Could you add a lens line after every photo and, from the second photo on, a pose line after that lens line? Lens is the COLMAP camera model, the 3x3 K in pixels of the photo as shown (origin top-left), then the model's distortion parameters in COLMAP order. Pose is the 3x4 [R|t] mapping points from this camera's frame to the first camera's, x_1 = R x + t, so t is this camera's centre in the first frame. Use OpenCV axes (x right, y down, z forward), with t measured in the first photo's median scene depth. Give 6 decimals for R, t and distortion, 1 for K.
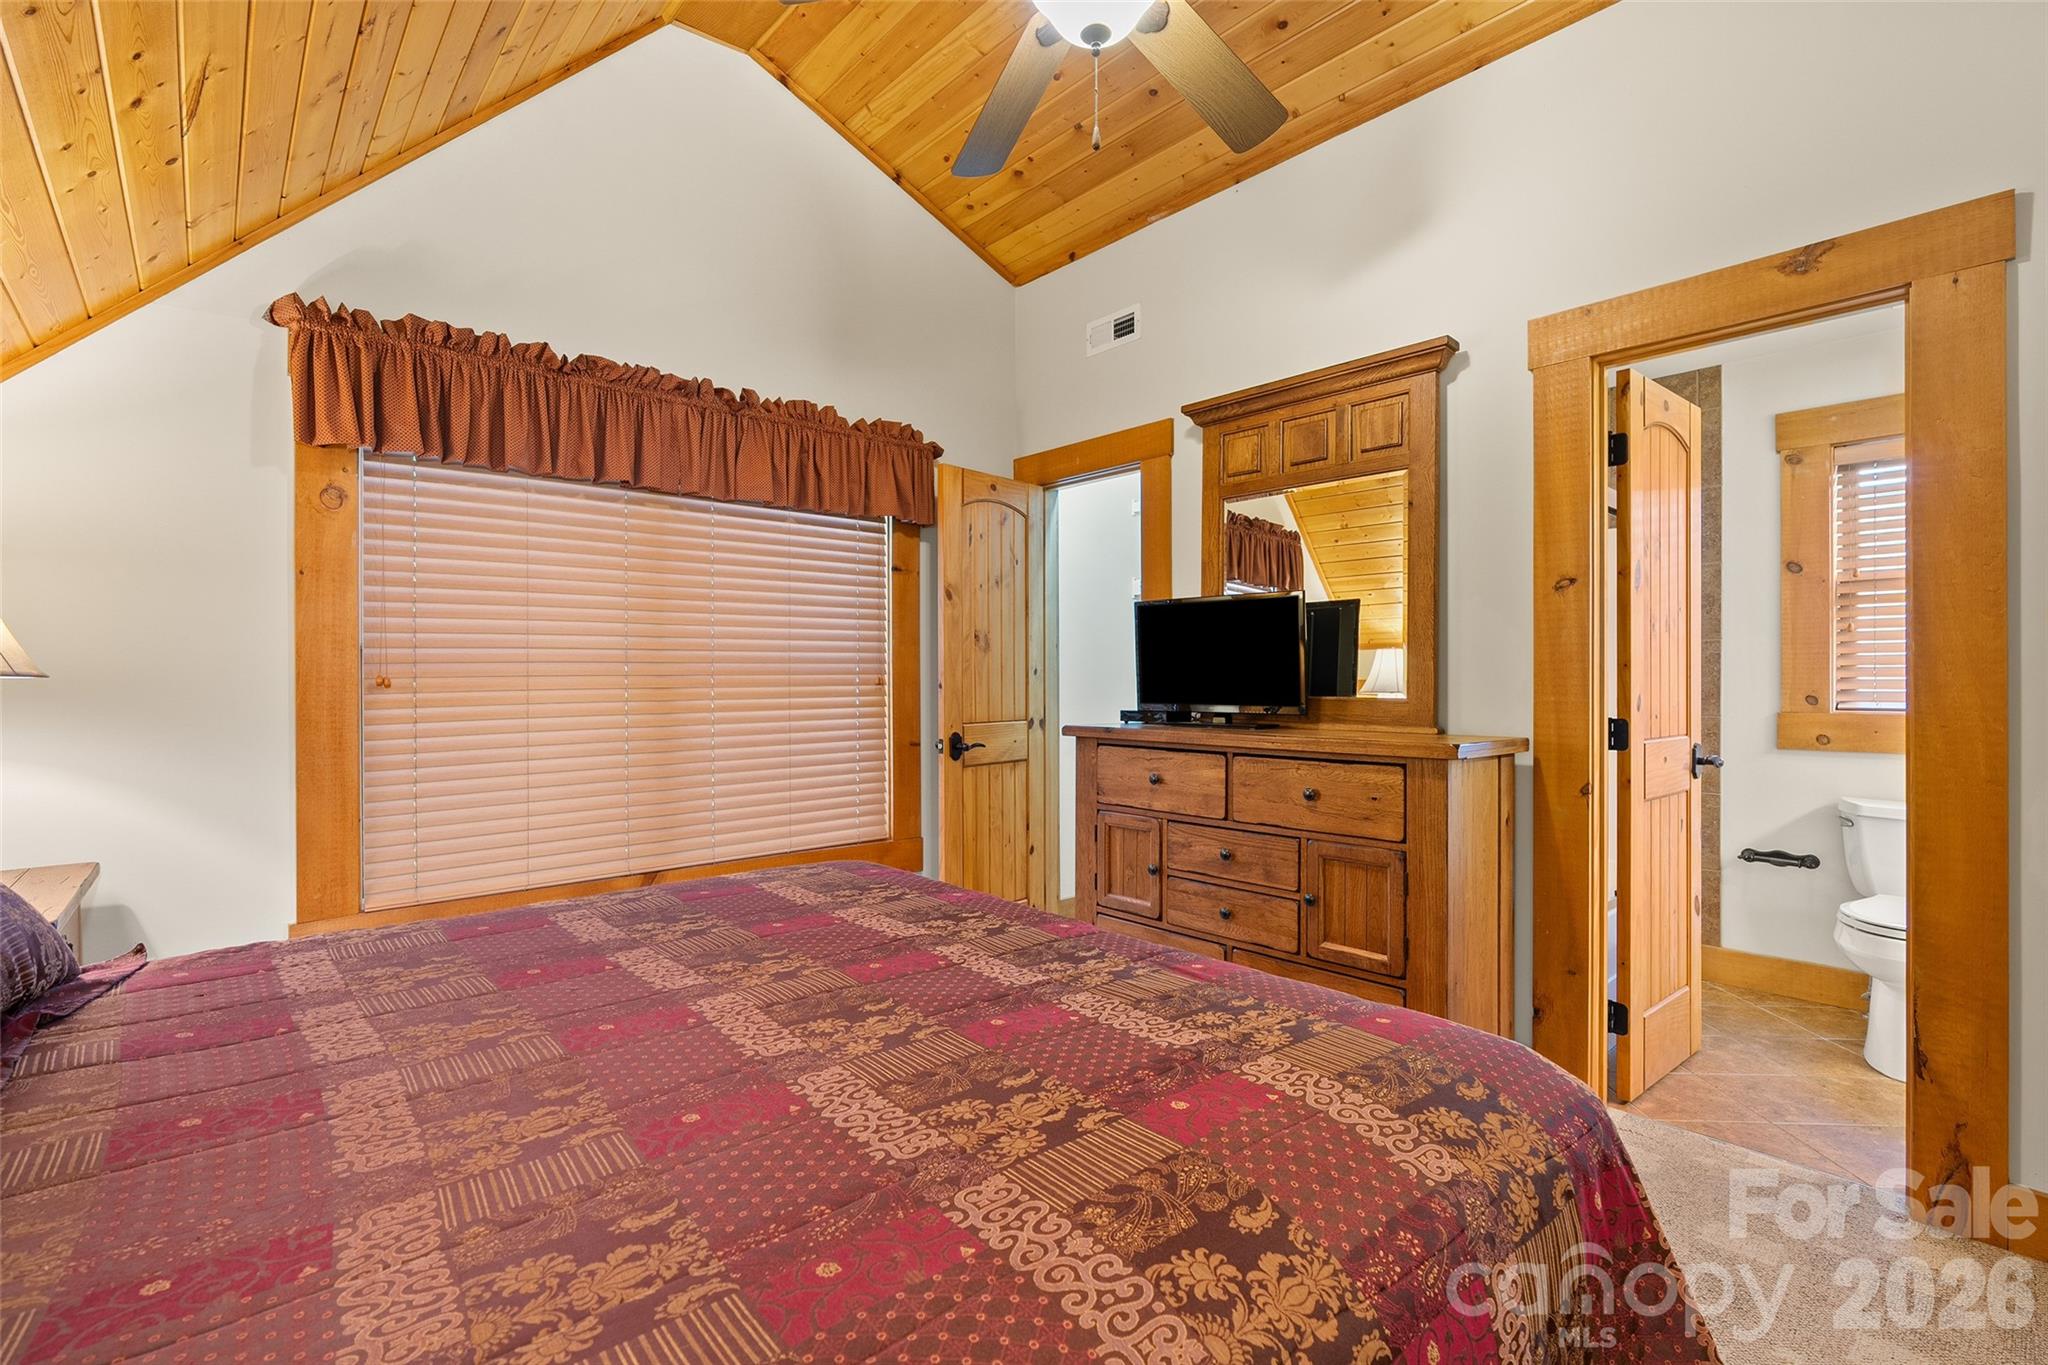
lens RADIAL K [[889.8, 0, 1062.1], [0, 889.8, 678.3], [0, 0, 1]] dist [-0.000652, 0.000406]
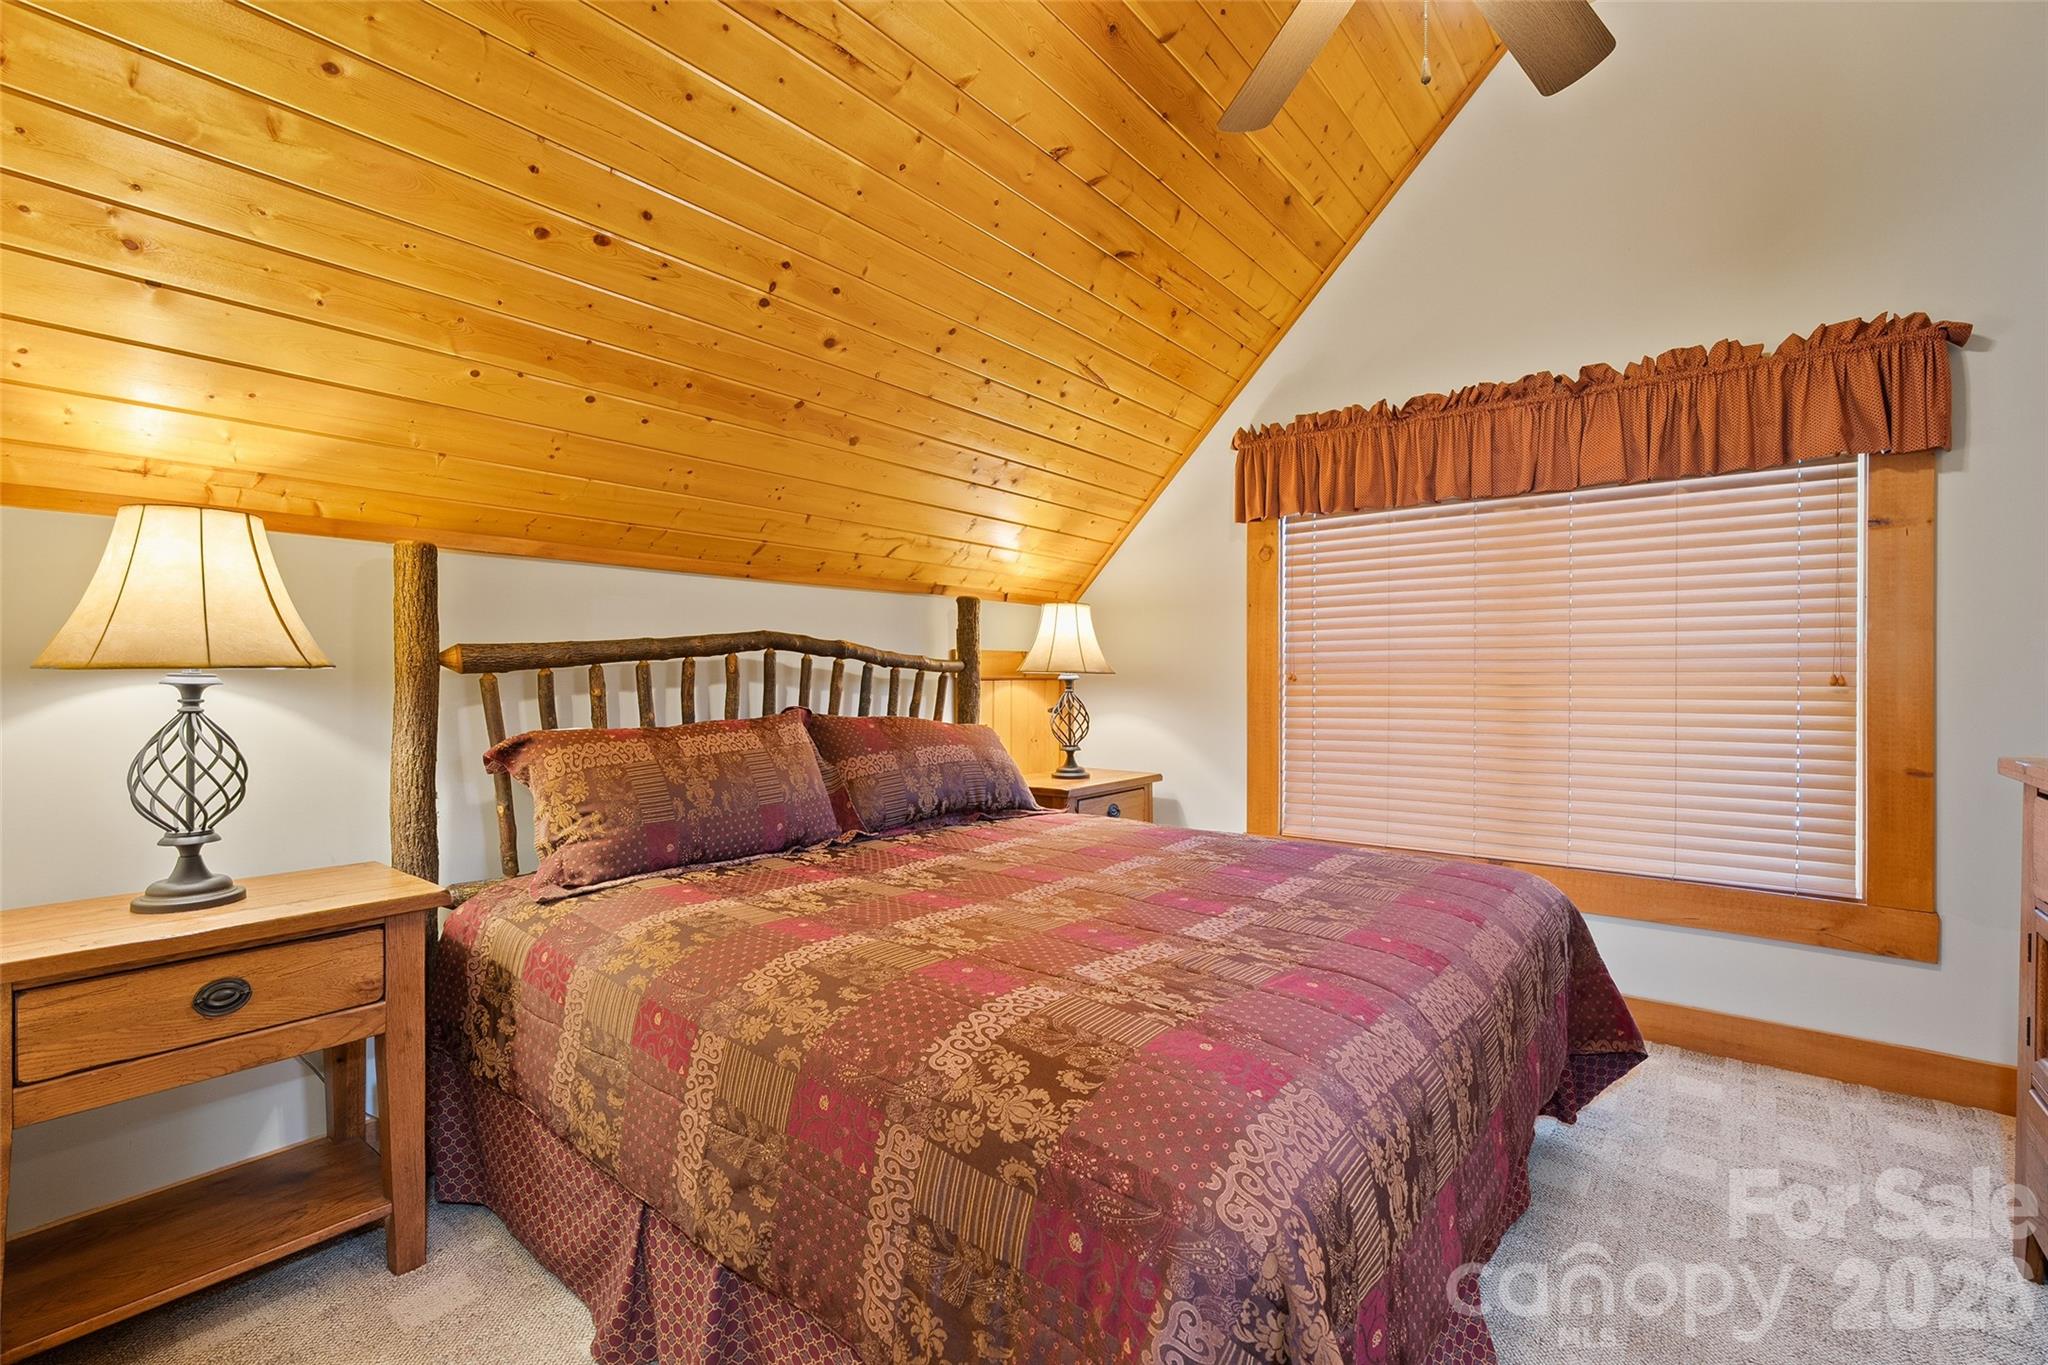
lens RADIAL K [[964.2, 0, 1061.7], [0, 964.2, 683.0], [0, 0, 1]] dist [-0.014458, 0.000051]
pose [[0.184322, 0.012760, -0.982783, 1.031386], [-0.003387, 0.999918, 0.012347, -0.005424], [0.982860, 0.001053, 0.184350, 0.522713]]
